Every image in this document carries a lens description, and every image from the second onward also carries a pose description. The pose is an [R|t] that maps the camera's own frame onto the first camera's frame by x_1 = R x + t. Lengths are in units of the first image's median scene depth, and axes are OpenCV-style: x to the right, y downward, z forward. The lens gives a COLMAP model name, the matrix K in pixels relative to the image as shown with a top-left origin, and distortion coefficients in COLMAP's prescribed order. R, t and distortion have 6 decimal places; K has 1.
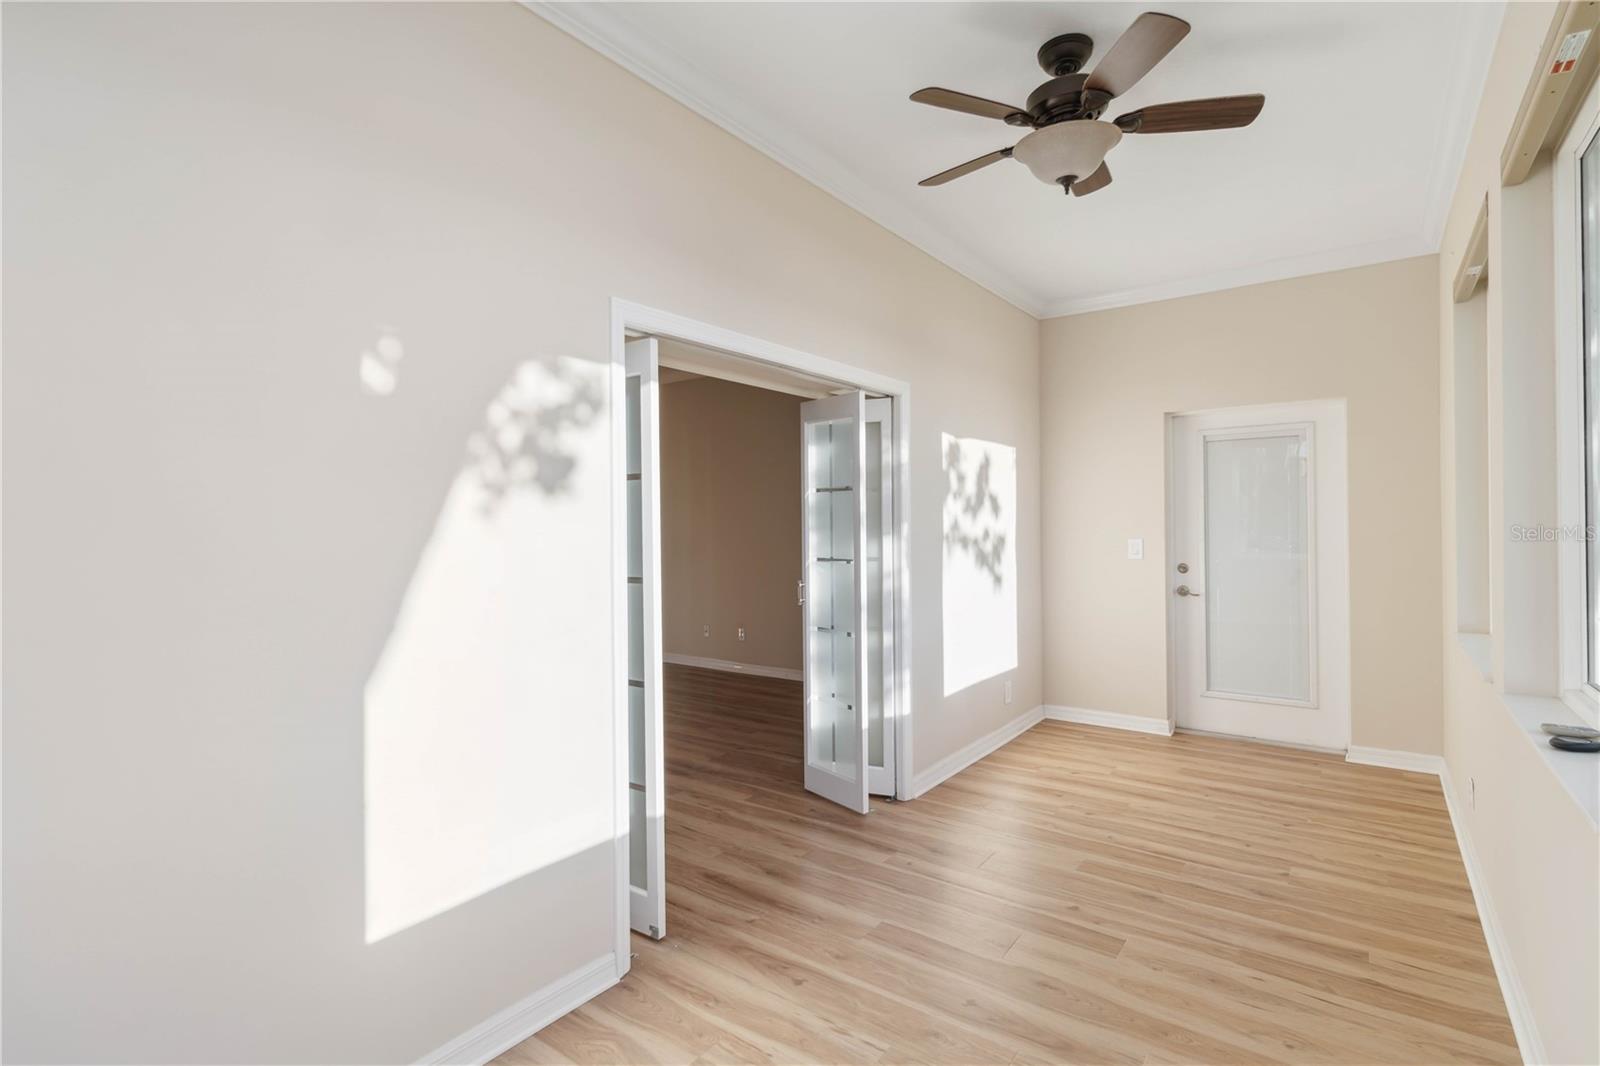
lens RADIAL K [[760.8, 0, 801.1], [0, 760.8, 521.8], [0, 0, 1]] dist [-0.000464, -0.000190]
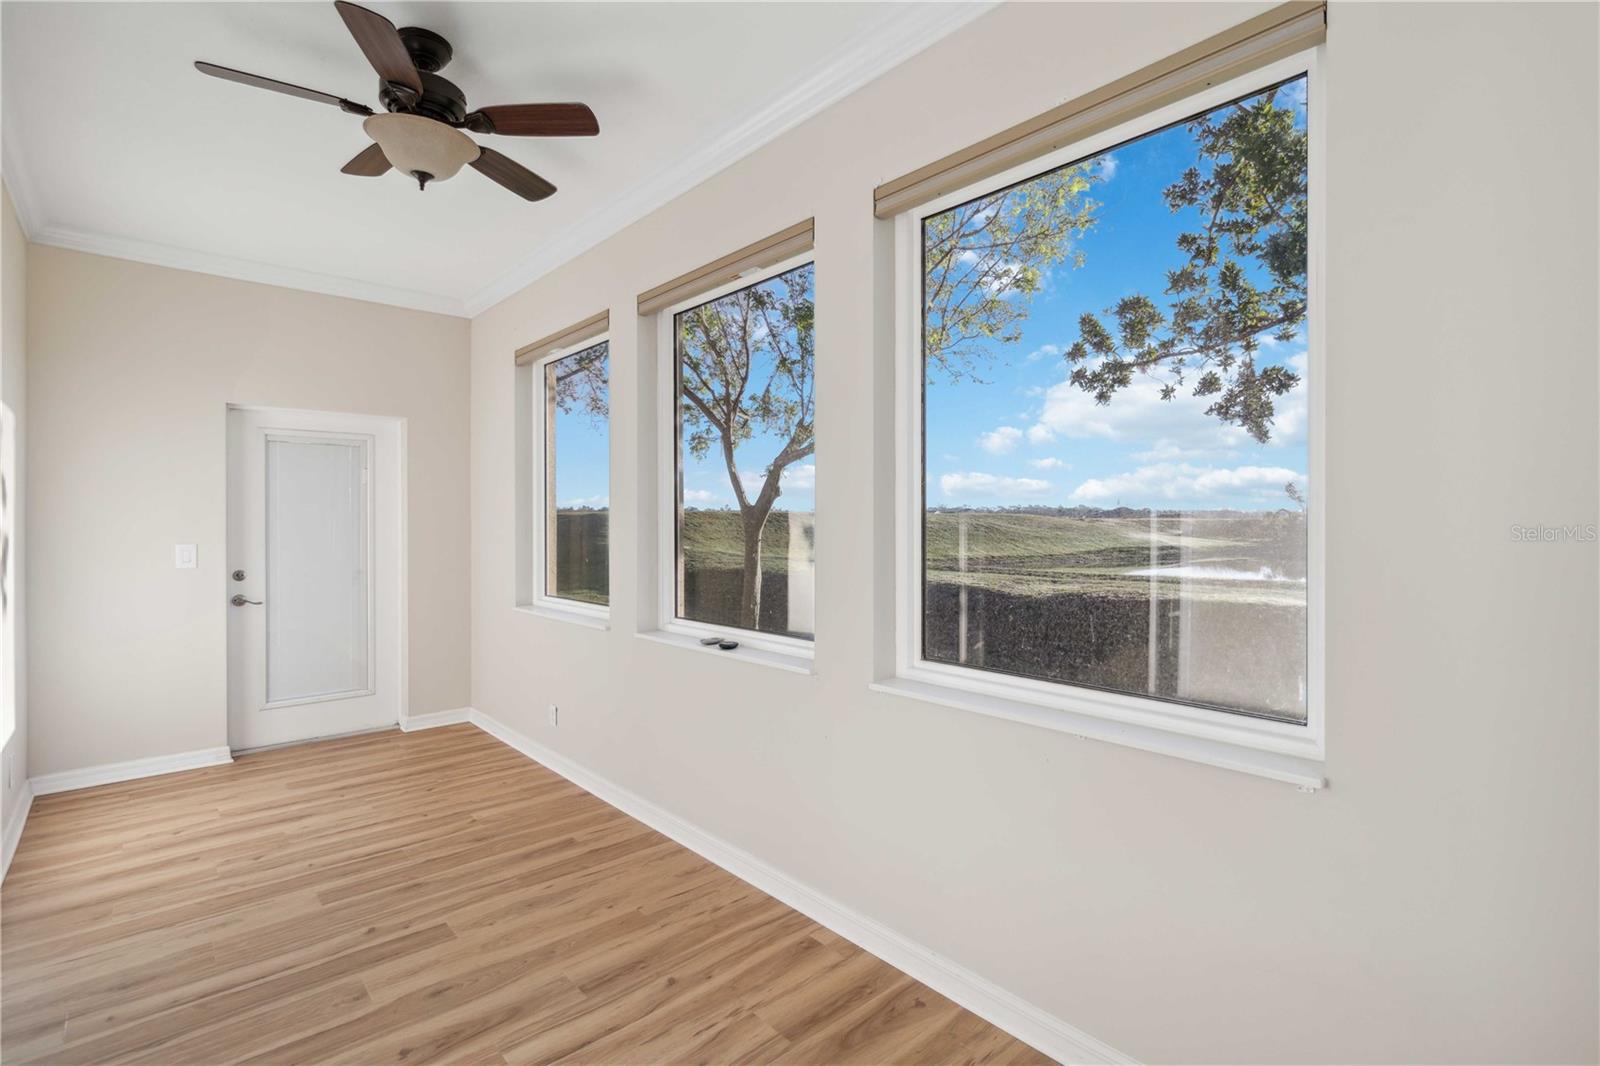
lens RADIAL K [[749.0, 0, 796.9], [0, 749.0, 528.3], [0, 0, 1]] dist [0.001316, 0.000255]
pose [[0.206928, 0.001298, 0.978355, -0.346554], [-0.001801, 0.999998, -0.000946, 0.005132], [-0.978354, -0.001566, 0.206930, 0.224119]]
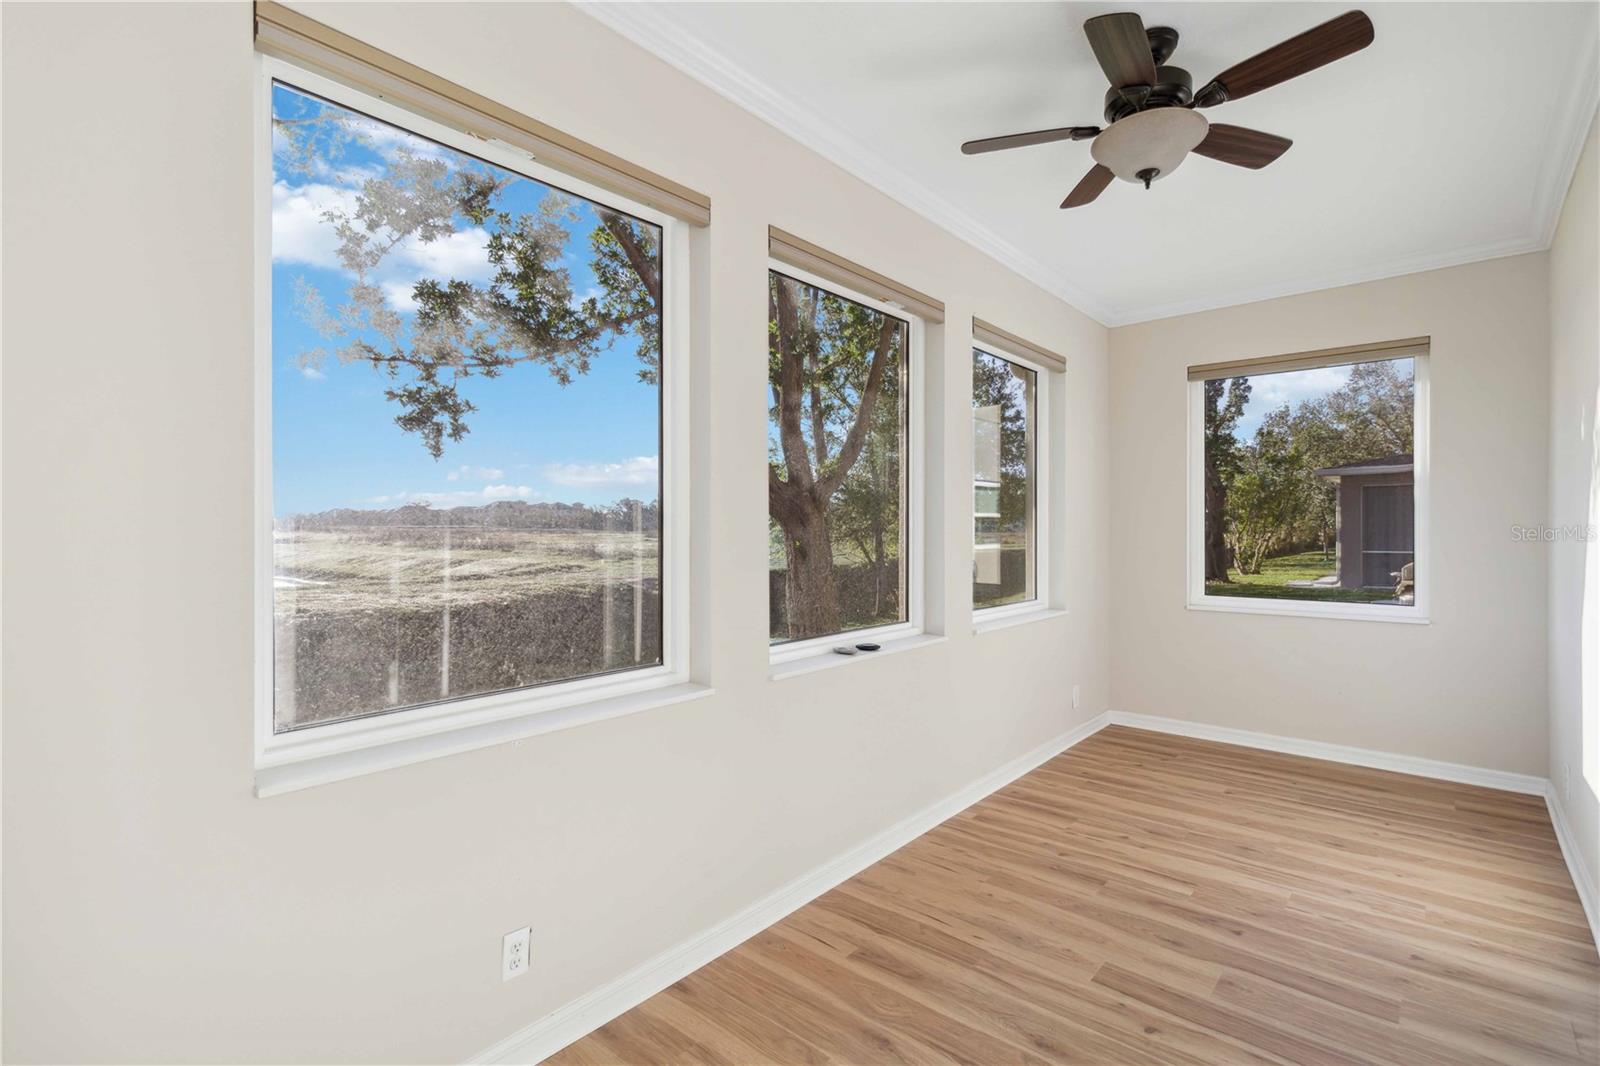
lens RADIAL K [[750.3, 0, 800.0], [0, 750.3, 533.0], [0, 0, 1]] dist [0.020252, -0.000406]
pose [[-0.997427, 0.004693, 0.071530, 0.510174], [0.005044, 0.999976, 0.004717, -0.001000], [-0.071506, 0.005066, -0.997427, 1.392345]]
